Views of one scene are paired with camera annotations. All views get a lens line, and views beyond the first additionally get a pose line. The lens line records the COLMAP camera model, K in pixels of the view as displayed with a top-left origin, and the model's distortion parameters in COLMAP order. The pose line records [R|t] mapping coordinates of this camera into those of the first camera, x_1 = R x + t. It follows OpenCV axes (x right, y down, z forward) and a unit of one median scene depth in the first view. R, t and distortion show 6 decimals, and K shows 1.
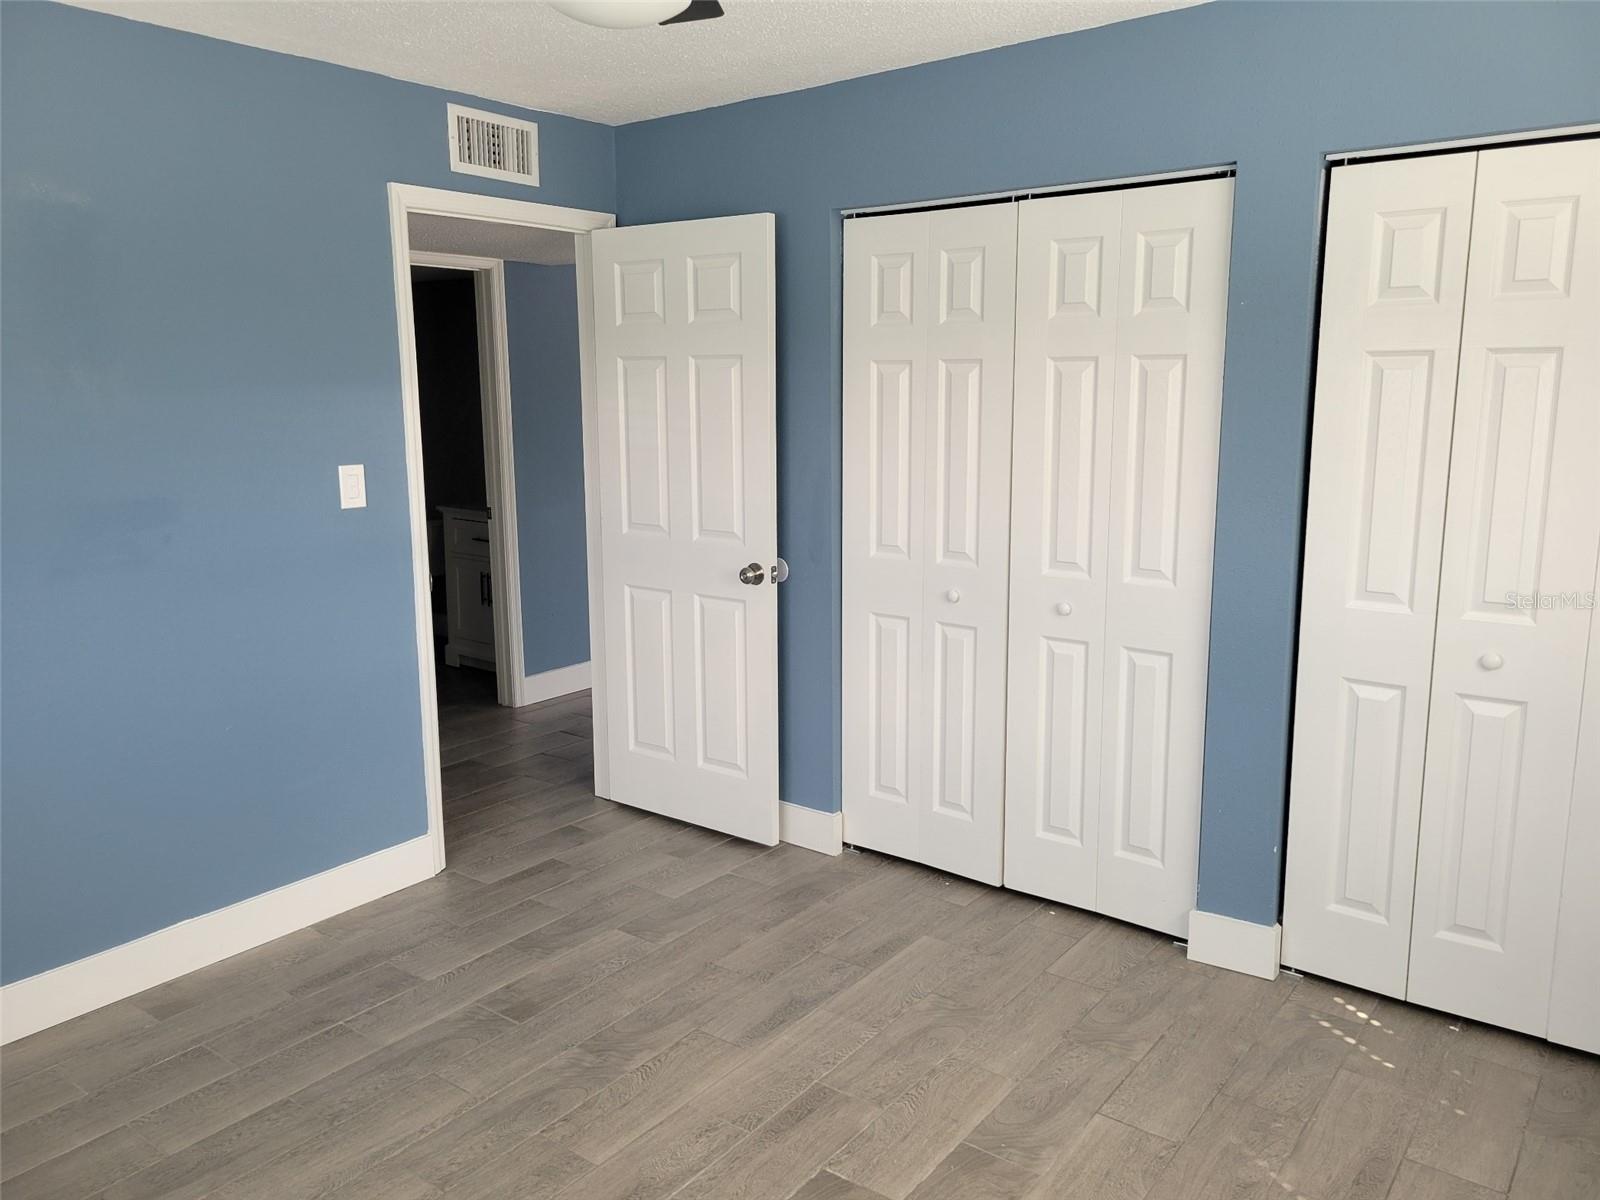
lens RADIAL K [[1174.7, 0, 794.7], [0, 1174.7, 582.9], [0, 0, 1]] dist [0.001836, 0.002750]
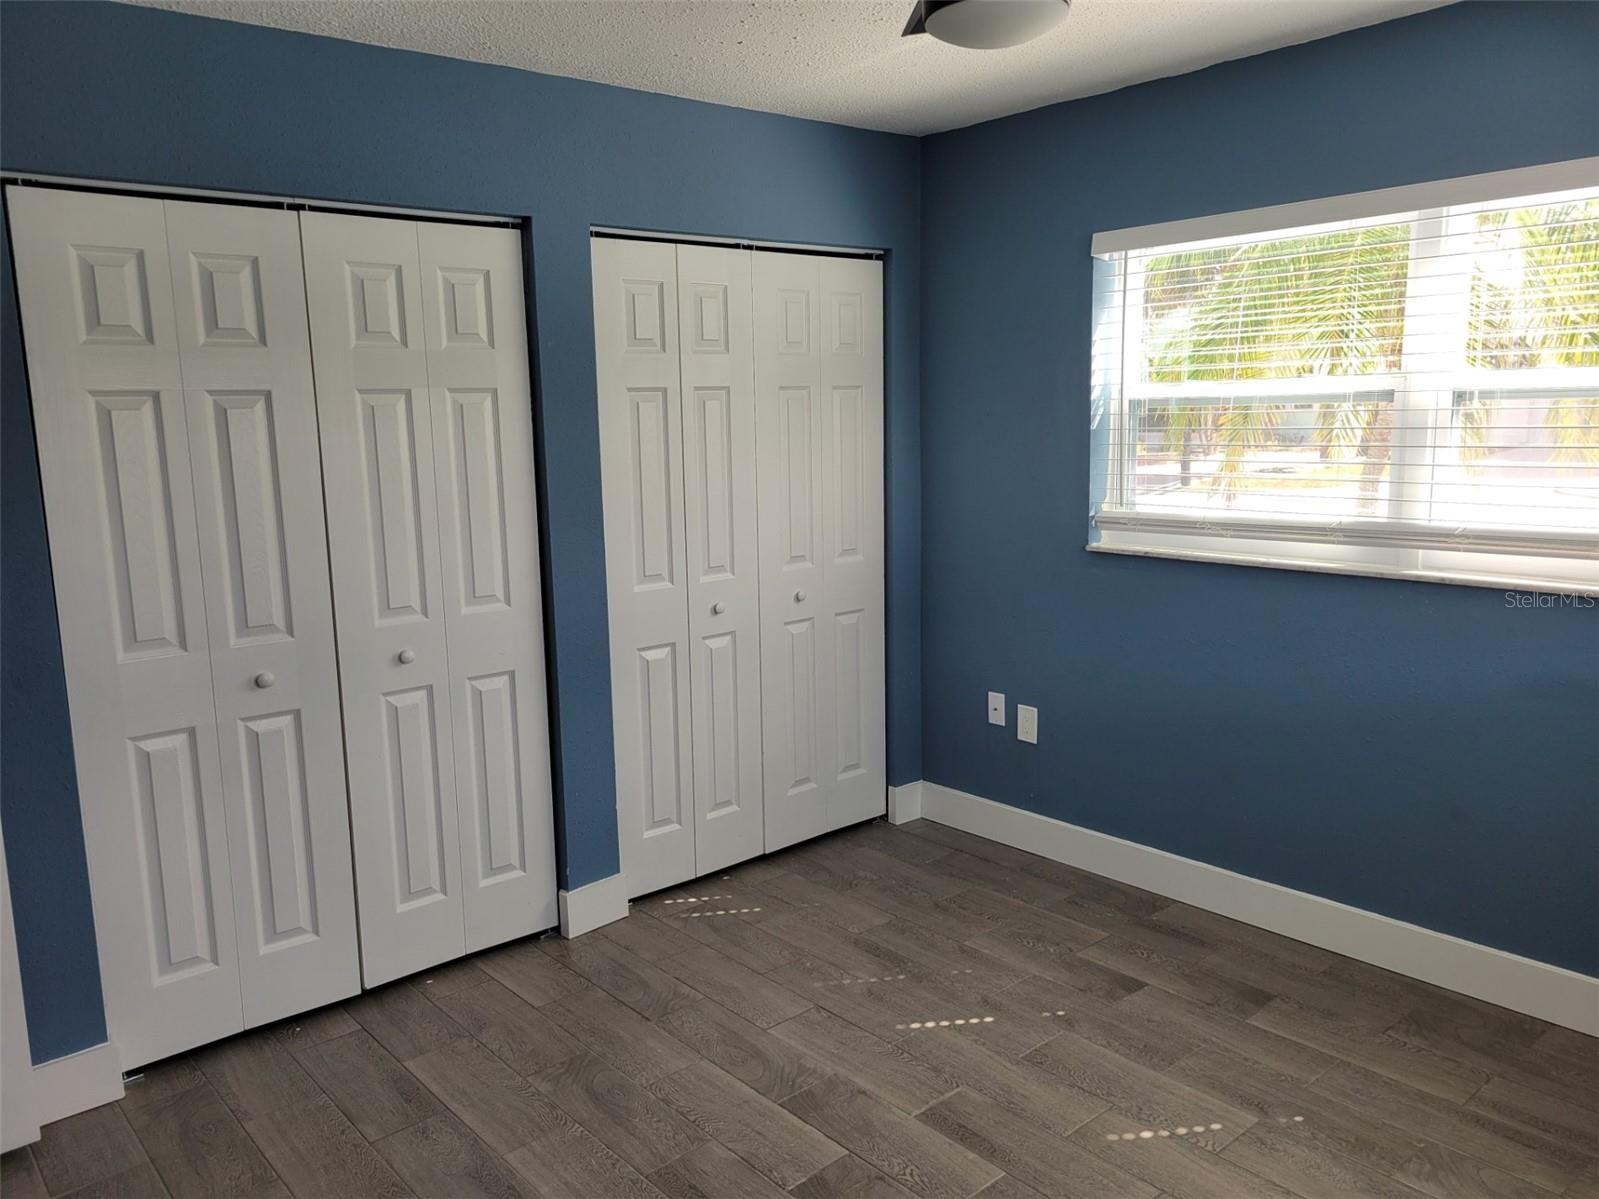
lens RADIAL K [[1187.1, 0, 776.7], [0, 1187.1, 585.4], [0, 0, 1]] dist [0.035479, -0.015741]
pose [[0.210615, -0.145867, 0.966625, -0.722570], [0.186063, 0.976711, 0.106849, -0.093391], [-0.959699, 0.157349, 0.232850, 0.564187]]
